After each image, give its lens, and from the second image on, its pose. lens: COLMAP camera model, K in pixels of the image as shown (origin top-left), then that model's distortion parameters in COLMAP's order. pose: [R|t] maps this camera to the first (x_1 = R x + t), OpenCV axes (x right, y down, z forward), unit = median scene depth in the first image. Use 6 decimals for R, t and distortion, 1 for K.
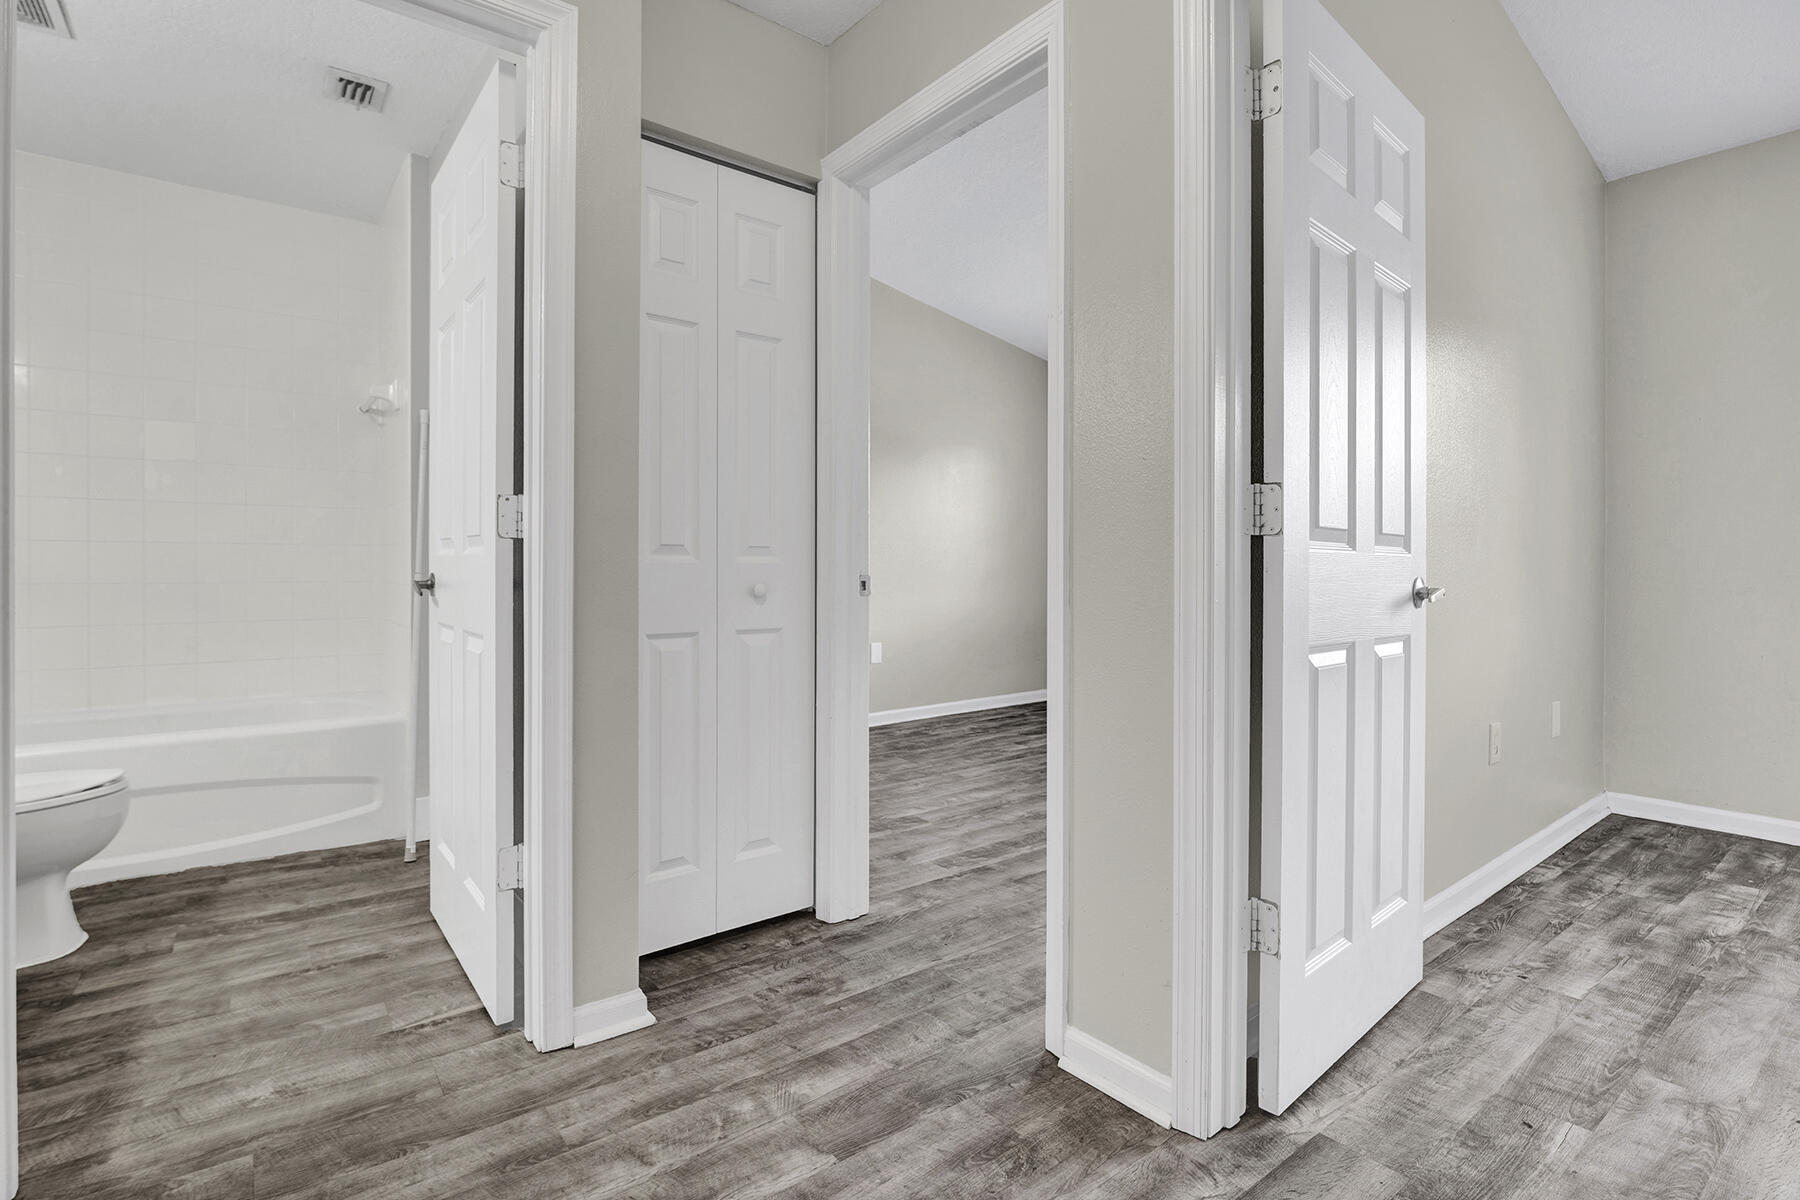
lens RADIAL K [[852.3, 0, 888.1], [0, 852.3, 590.8], [0, 0, 1]] dist [-0.012614, 0.002031]
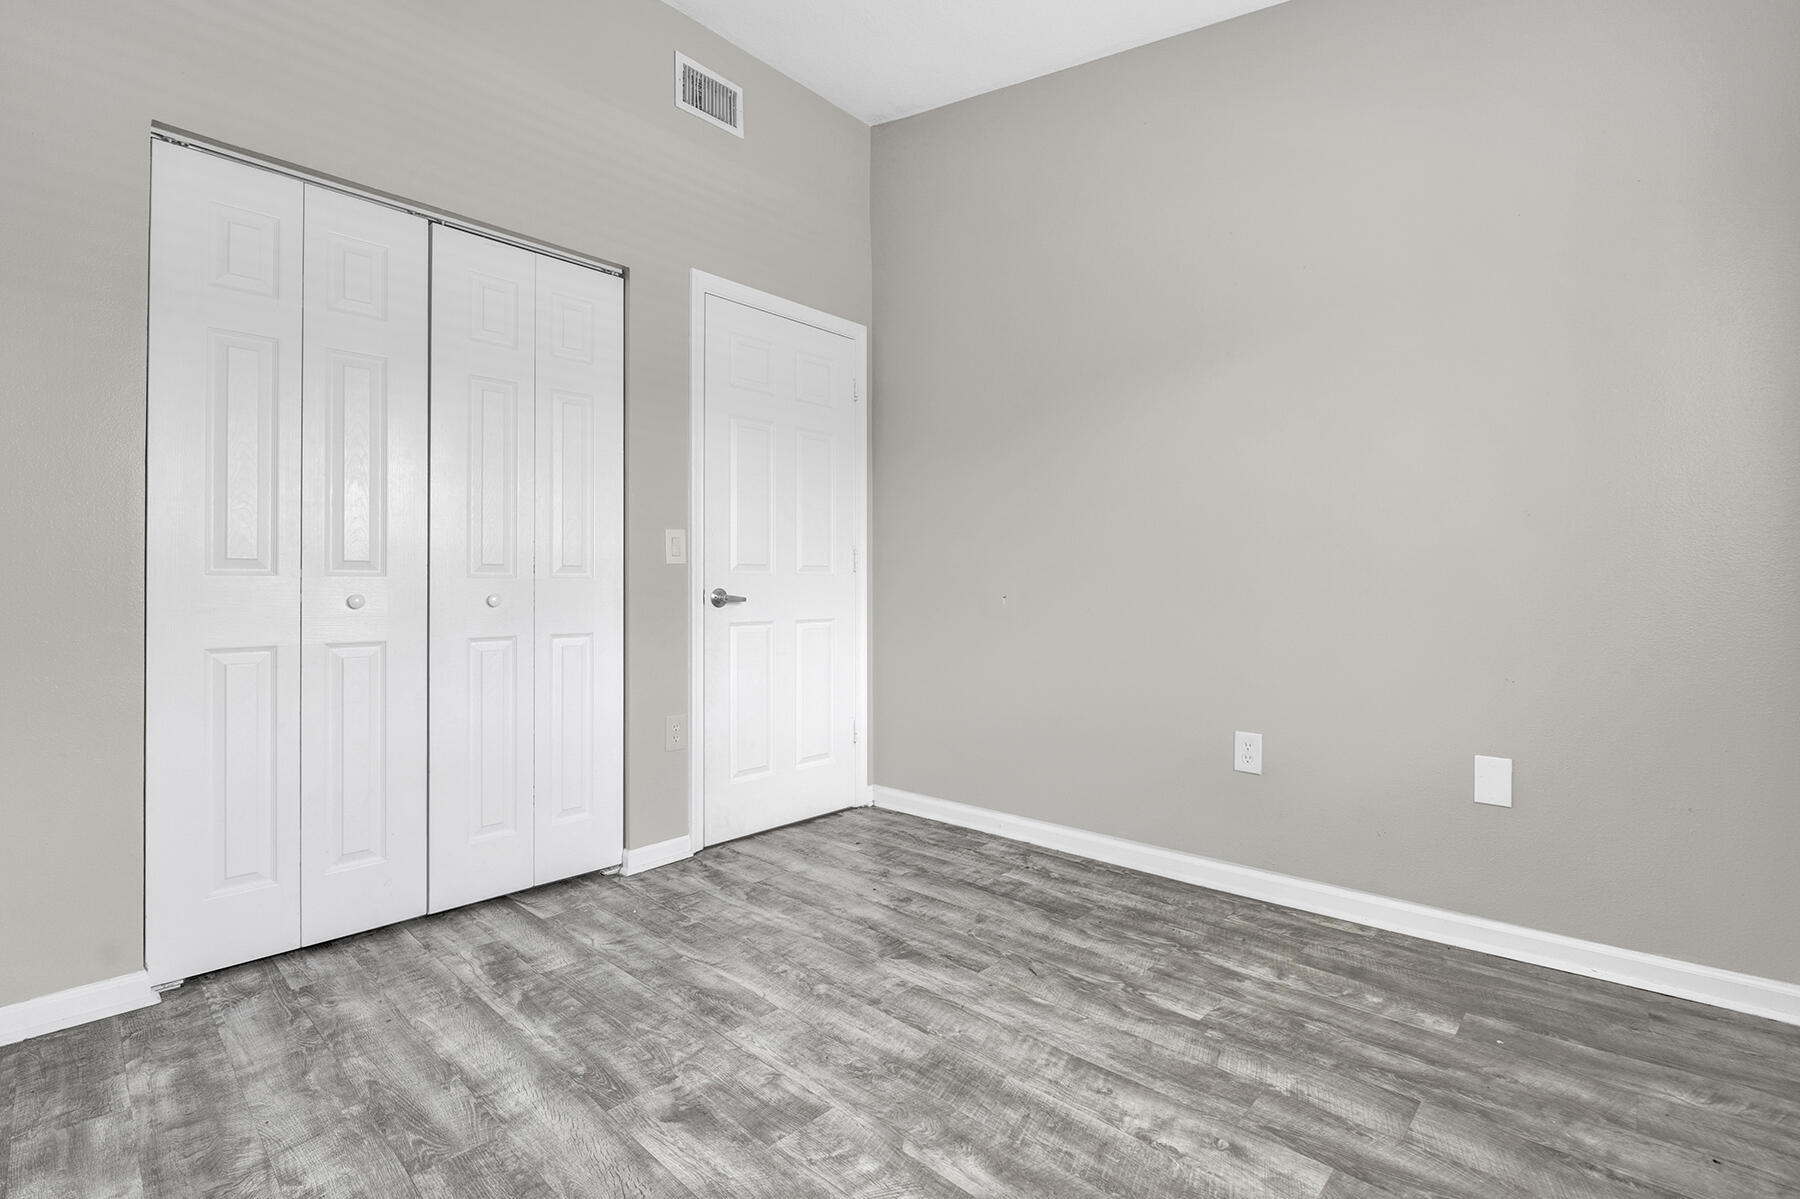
lens RADIAL K [[813.3, 0, 897.4], [0, 813.3, 600.0], [0, 0, 1]] dist [-0.010100, -0.001689]
pose [[0.139721, -0.006089, -0.990172, 1.887614], [-0.026190, 0.999609, -0.009843, 0.033831], [0.989844, 0.027308, 0.139507, 0.545382]]
